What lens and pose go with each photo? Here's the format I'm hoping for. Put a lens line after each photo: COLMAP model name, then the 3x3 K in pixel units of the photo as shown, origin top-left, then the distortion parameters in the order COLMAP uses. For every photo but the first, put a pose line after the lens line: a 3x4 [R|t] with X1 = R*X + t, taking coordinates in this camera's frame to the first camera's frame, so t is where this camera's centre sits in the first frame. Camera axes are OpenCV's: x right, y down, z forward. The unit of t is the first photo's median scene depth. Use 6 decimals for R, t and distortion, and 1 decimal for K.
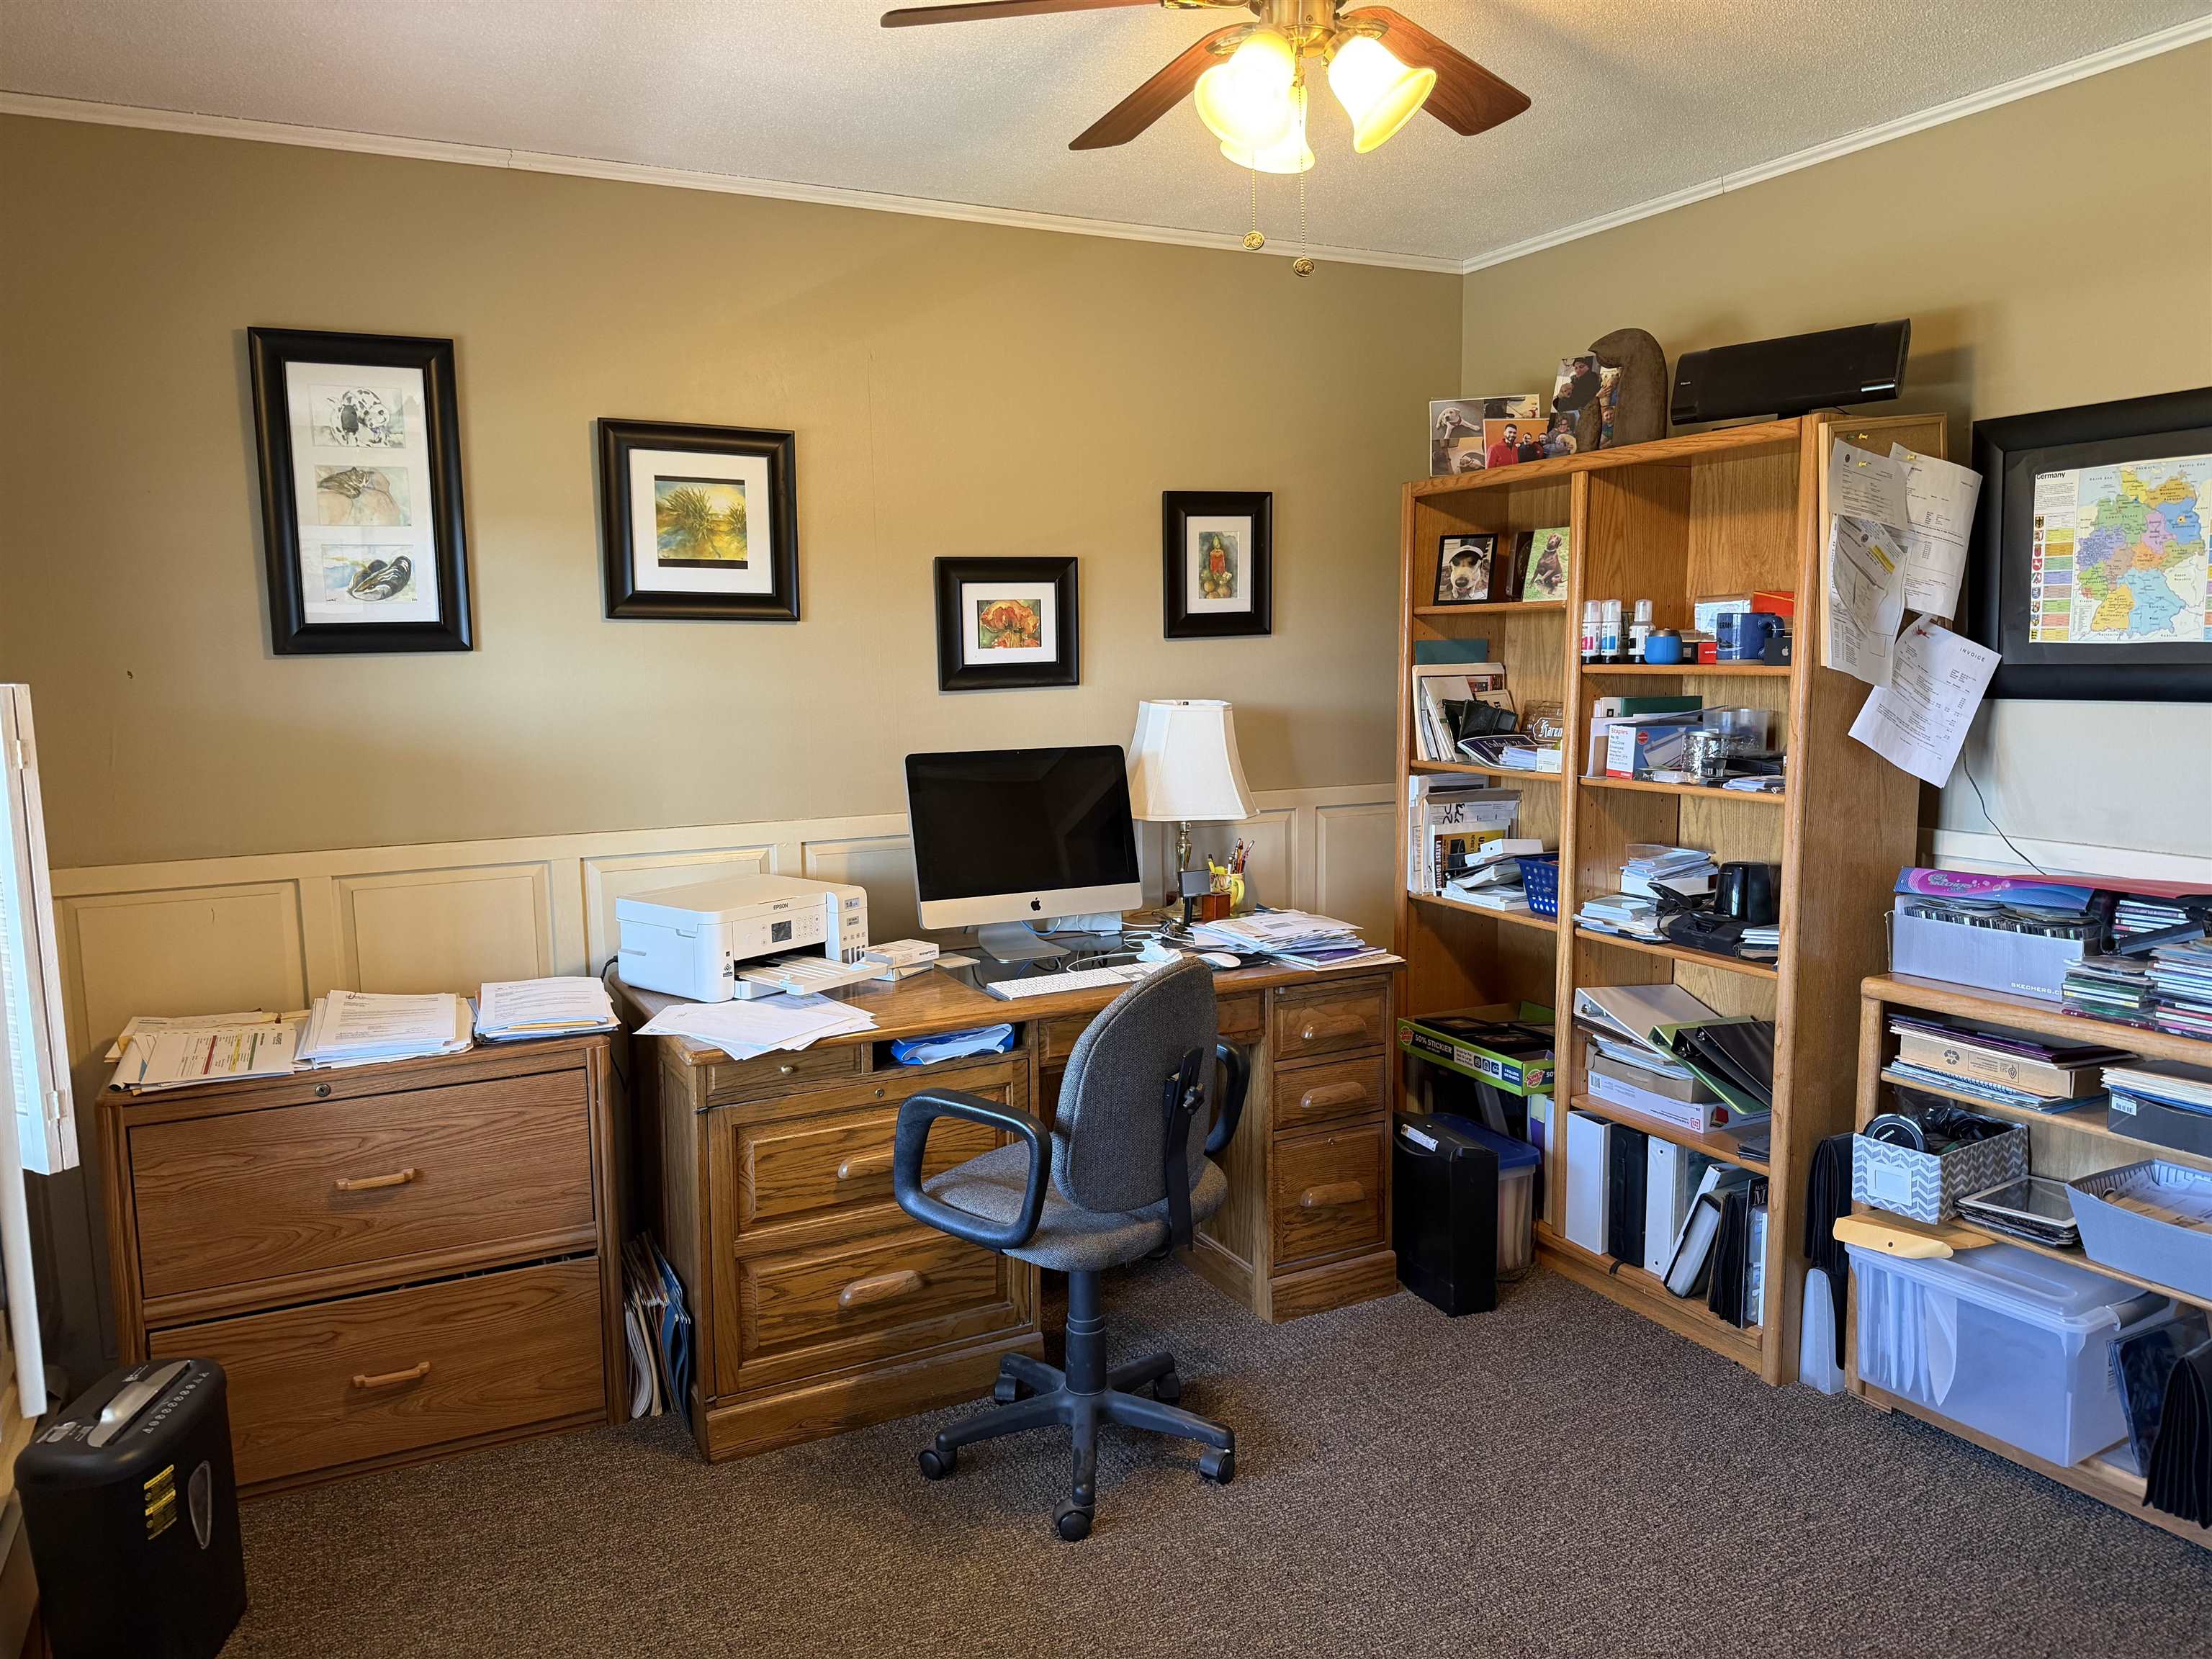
lens RADIAL K [[1552.1, 0, 1106.0], [0, 1552.1, 829.5], [0, 0, 1]] dist [0.051501, -0.081255]
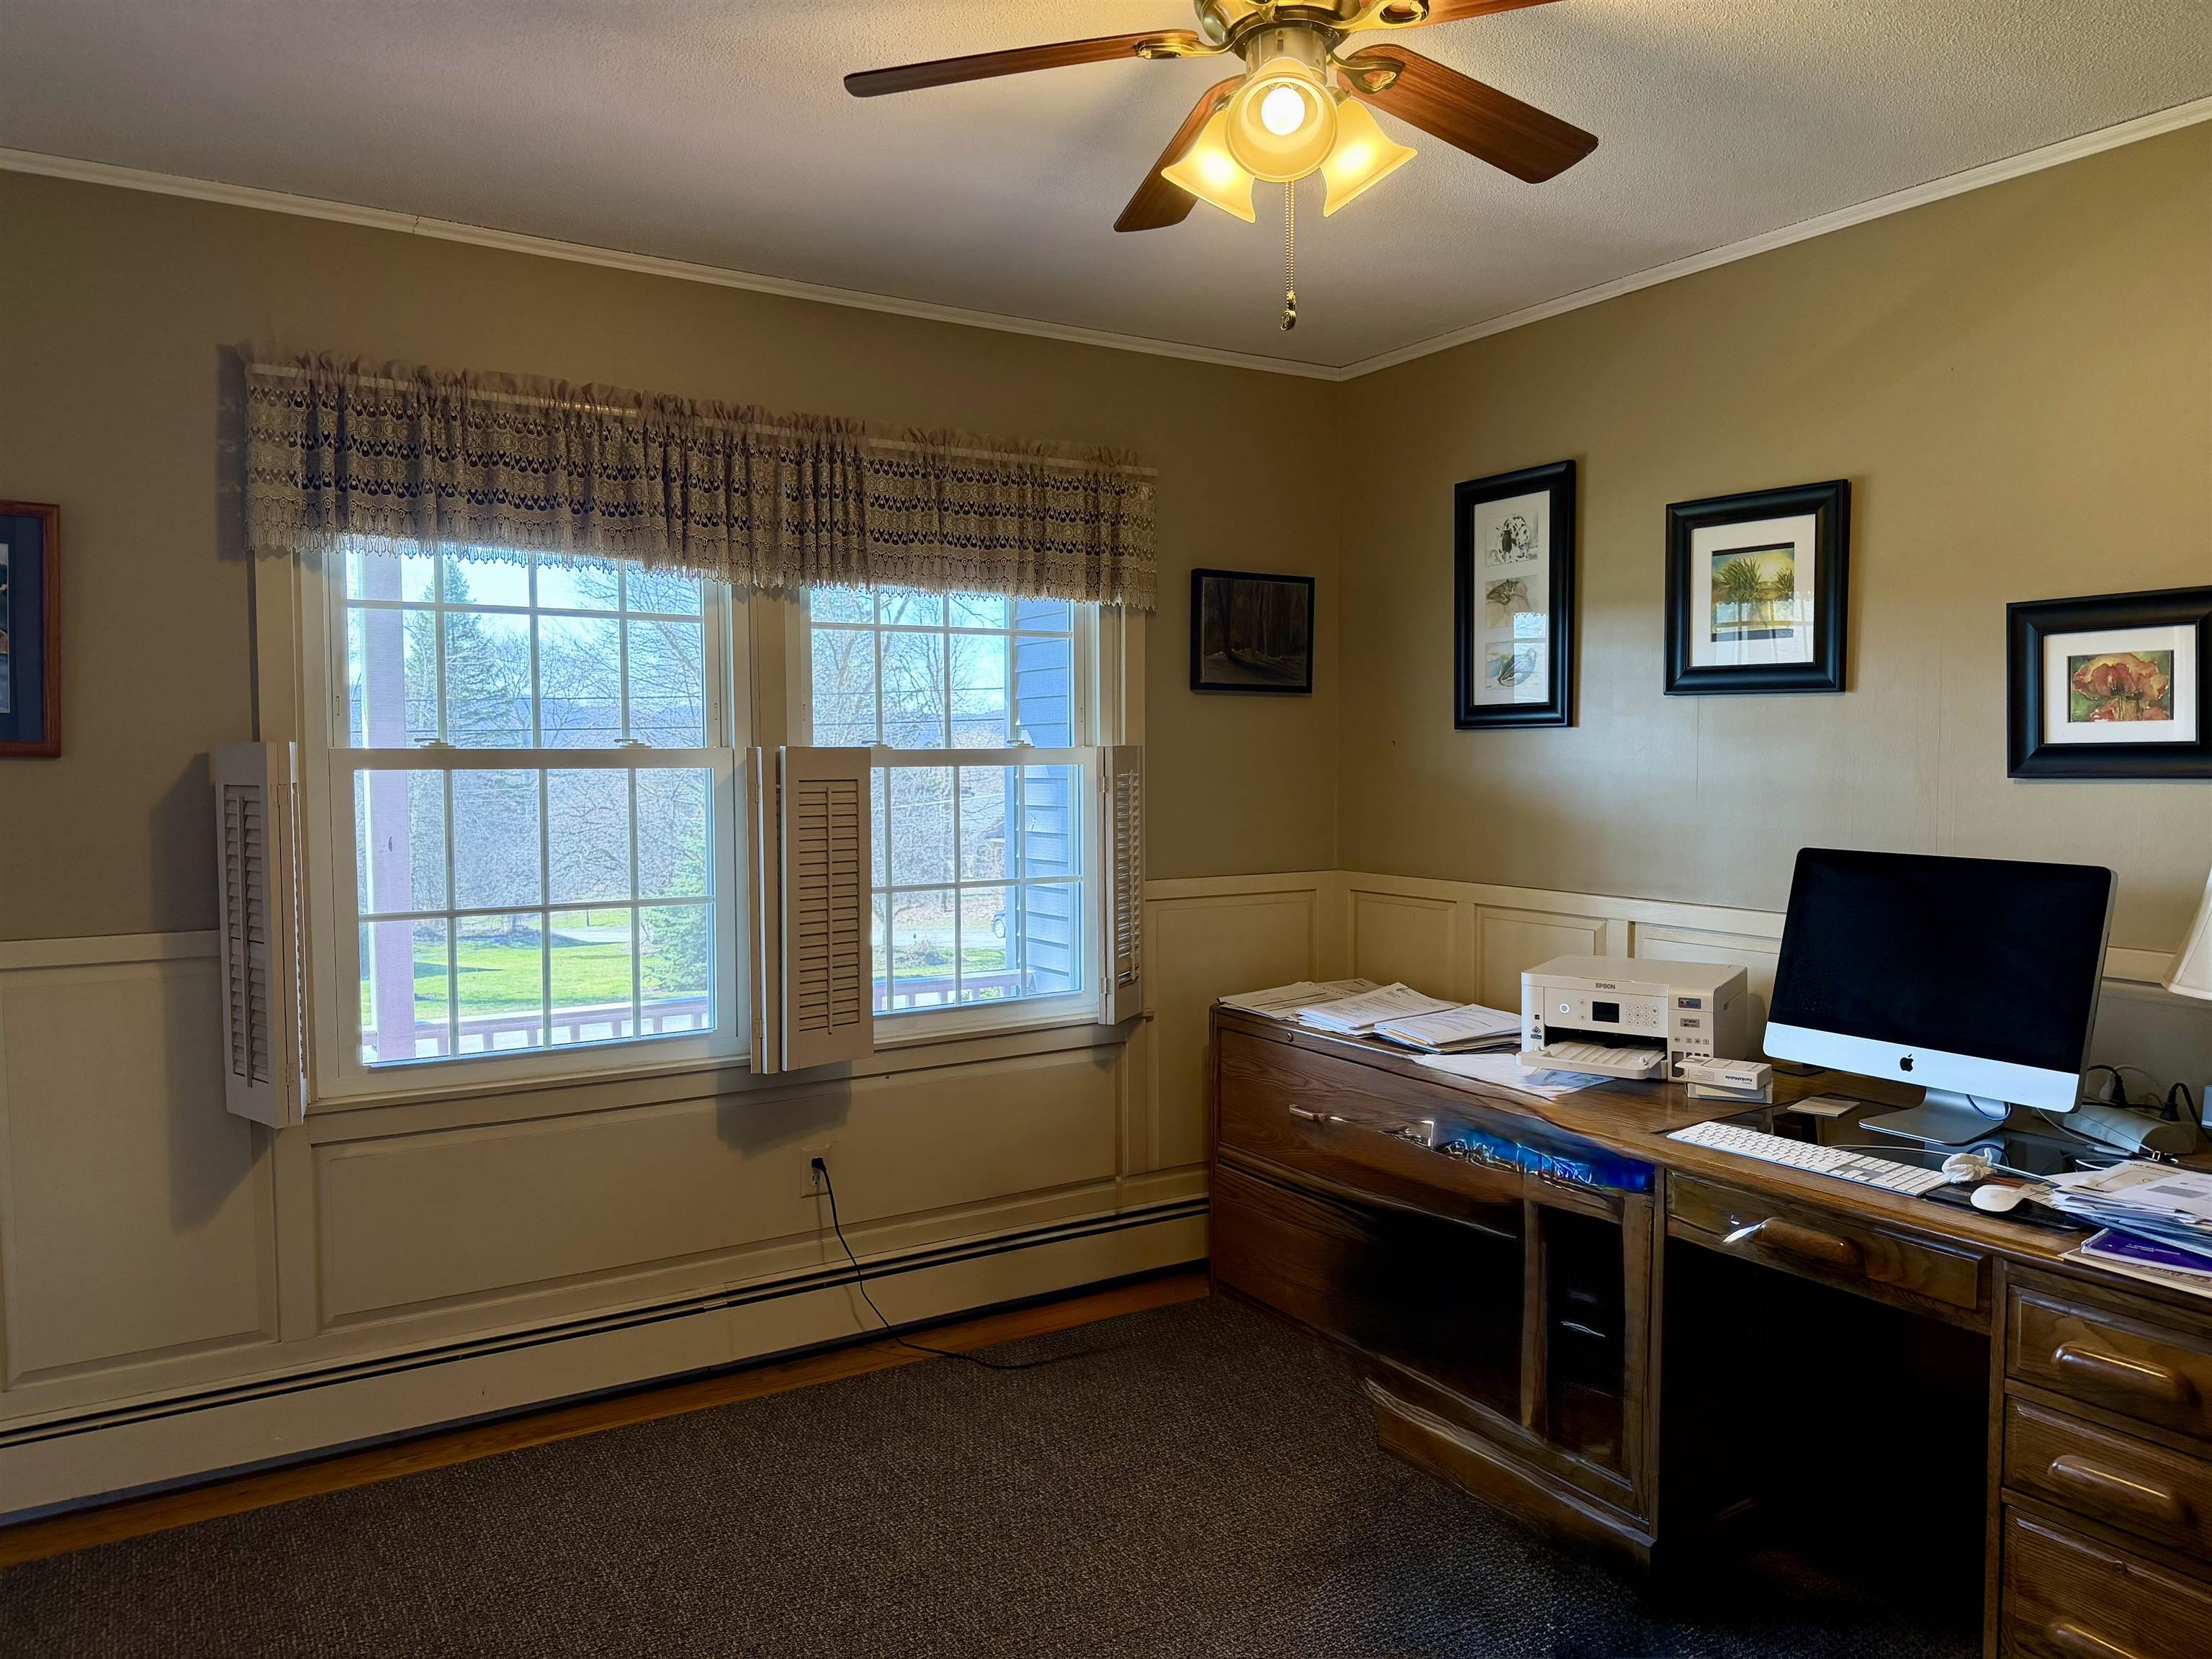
lens RADIAL K [[1552.1, 0, 1106.0], [0, 1552.1, 829.5], [0, 0, 1]] dist [0.051501, -0.081255]
pose [[0.075742, 0.070276, -0.994648, 0.688034], [-0.109375, 0.992080, 0.061766, -0.069770], [0.991111, 0.104112, 0.082829, 0.554643]]
